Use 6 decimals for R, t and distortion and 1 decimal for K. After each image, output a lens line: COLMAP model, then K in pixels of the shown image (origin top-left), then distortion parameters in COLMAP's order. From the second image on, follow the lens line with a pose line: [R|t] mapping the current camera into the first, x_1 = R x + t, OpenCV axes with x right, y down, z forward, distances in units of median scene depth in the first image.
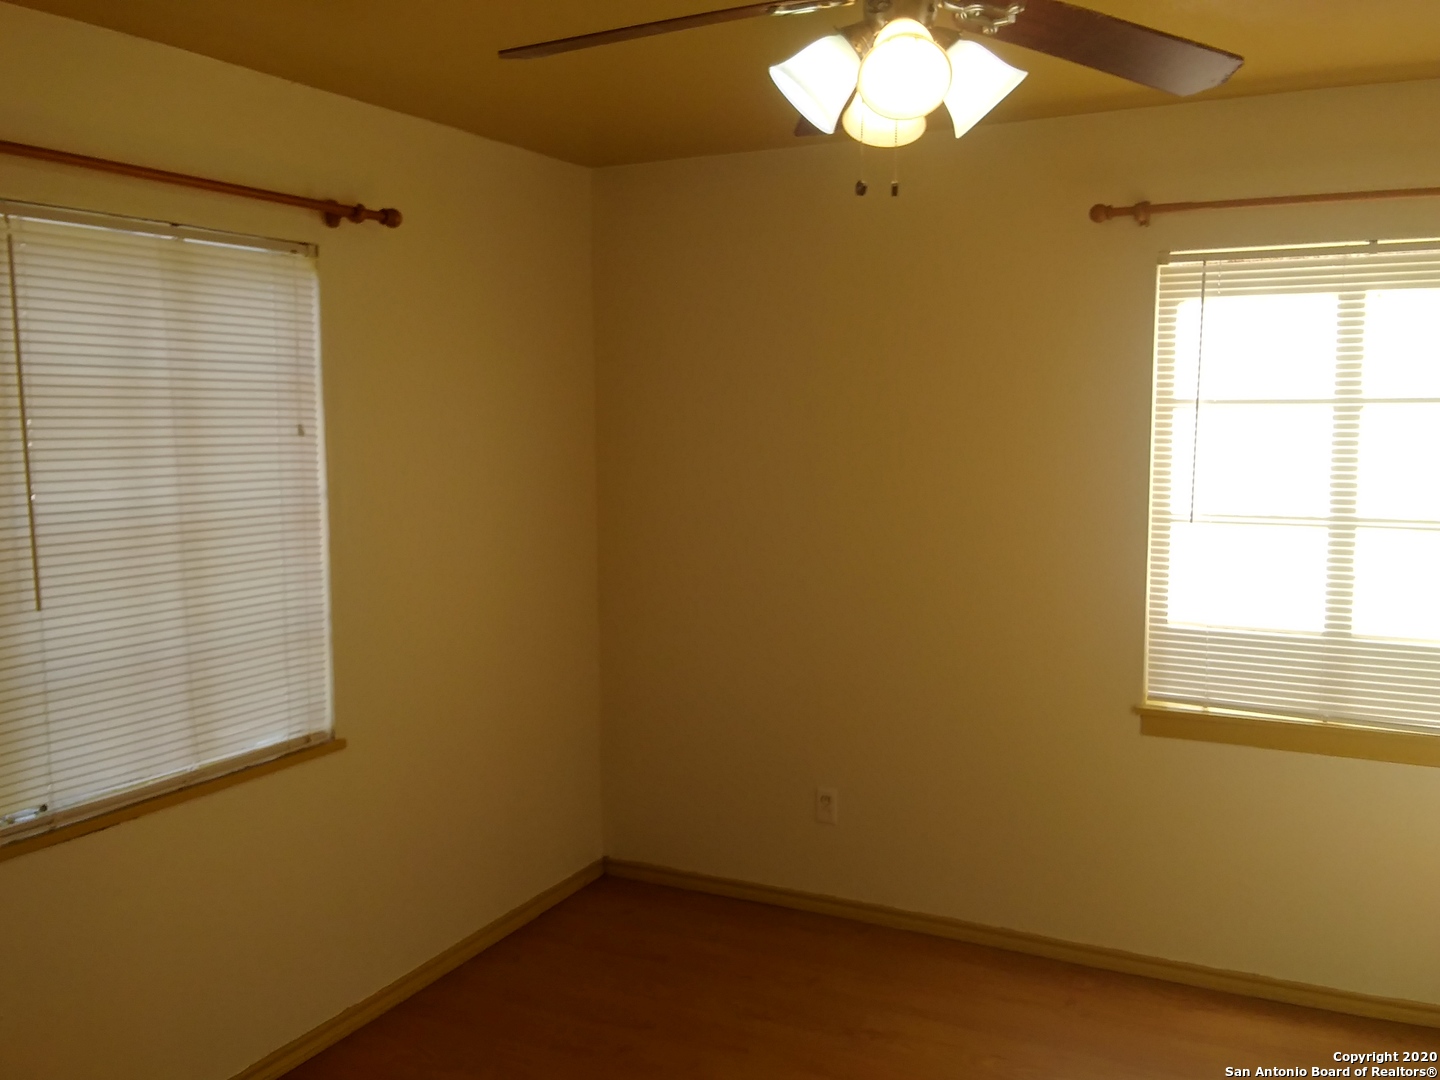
lens RADIAL K [[1246.7, 0, 720.0], [0, 1246.7, 540.0], [0, 0, 1]] dist [0.154404, -0.275593]
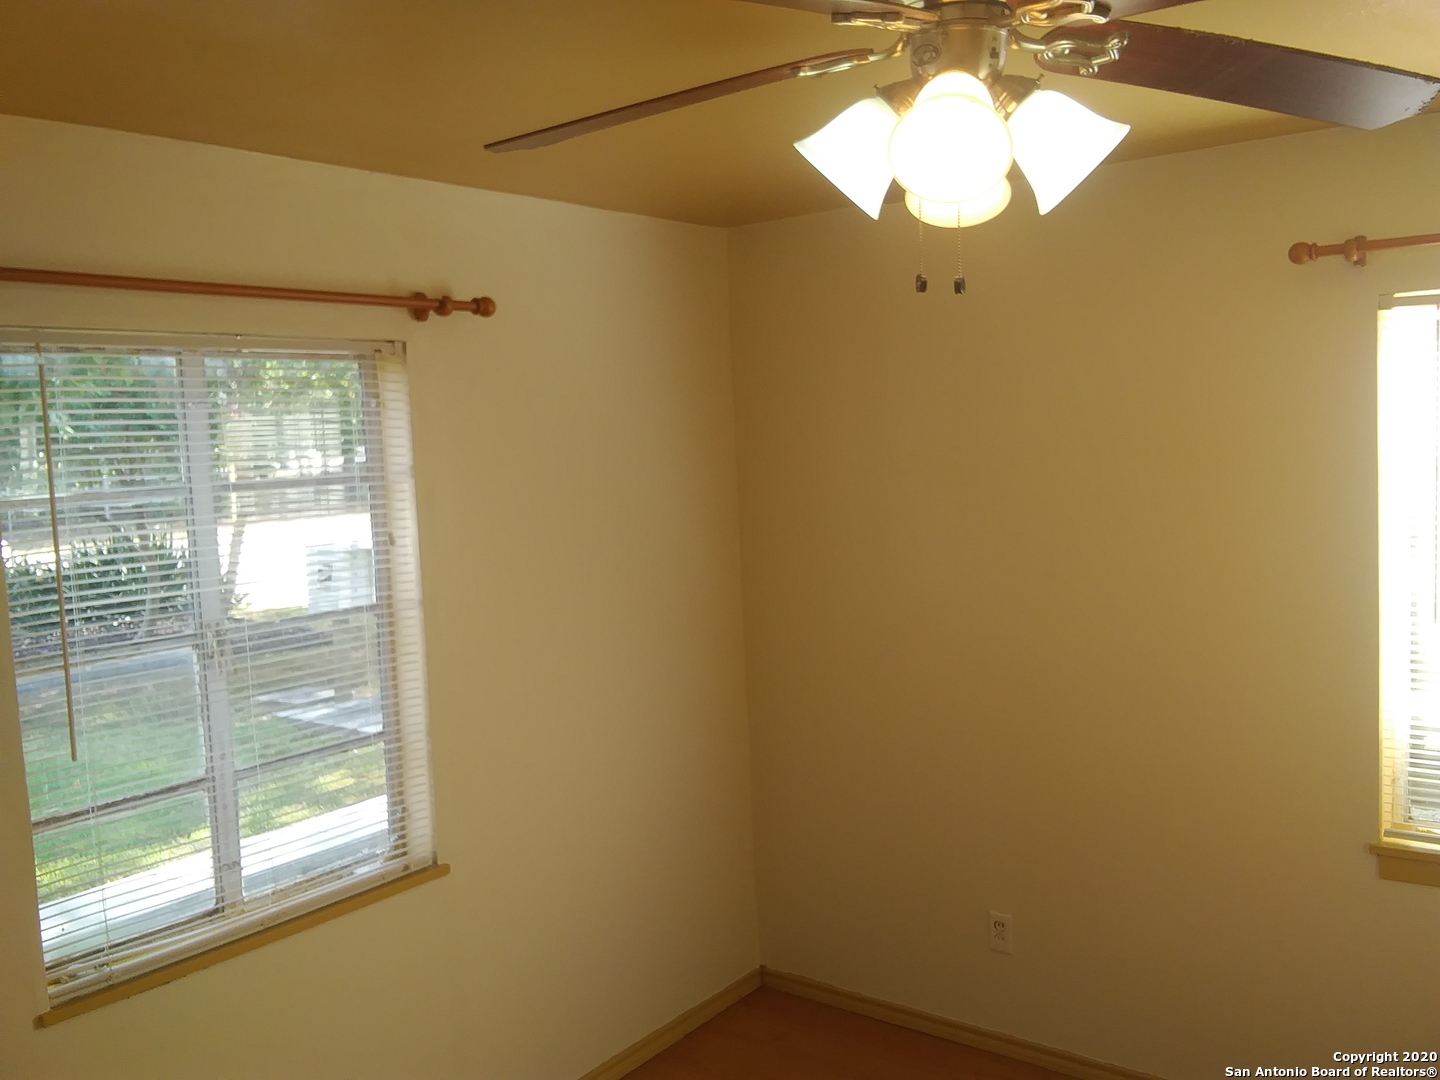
lens RADIAL K [[1246.7, 0, 720.0], [0, 1246.7, 540.0], [0, 0, 1]] dist [0.154404, -0.275593]
pose [[0.983406, -0.018263, -0.180495, 0.083549], [0.015053, 0.999703, -0.019141, -0.069304], [0.180791, 0.016106, 0.983390, 0.136331]]
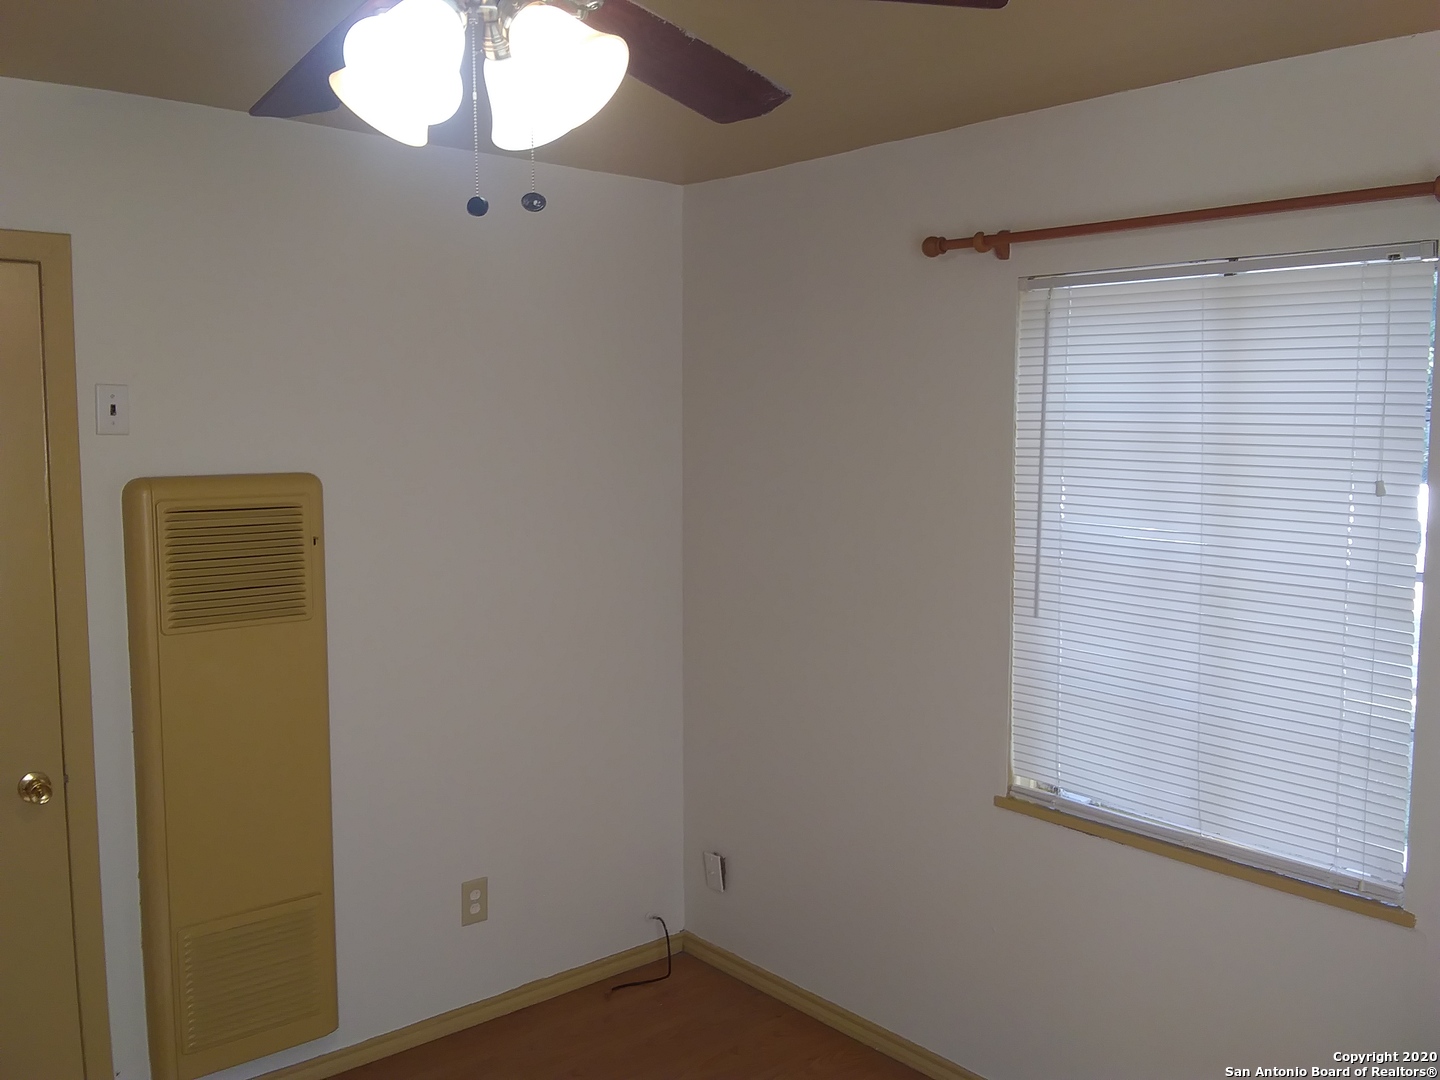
lens RADIAL K [[1246.7, 0, 720.0], [0, 1246.7, 540.0], [0, 0, 1]] dist [0.154404, -0.275593]
pose [[-0.360559, 0.085286, -0.928829, 0.580985], [-0.116515, 0.983893, 0.135571, -0.124377], [0.925431, 0.157104, -0.344814, 0.982357]]
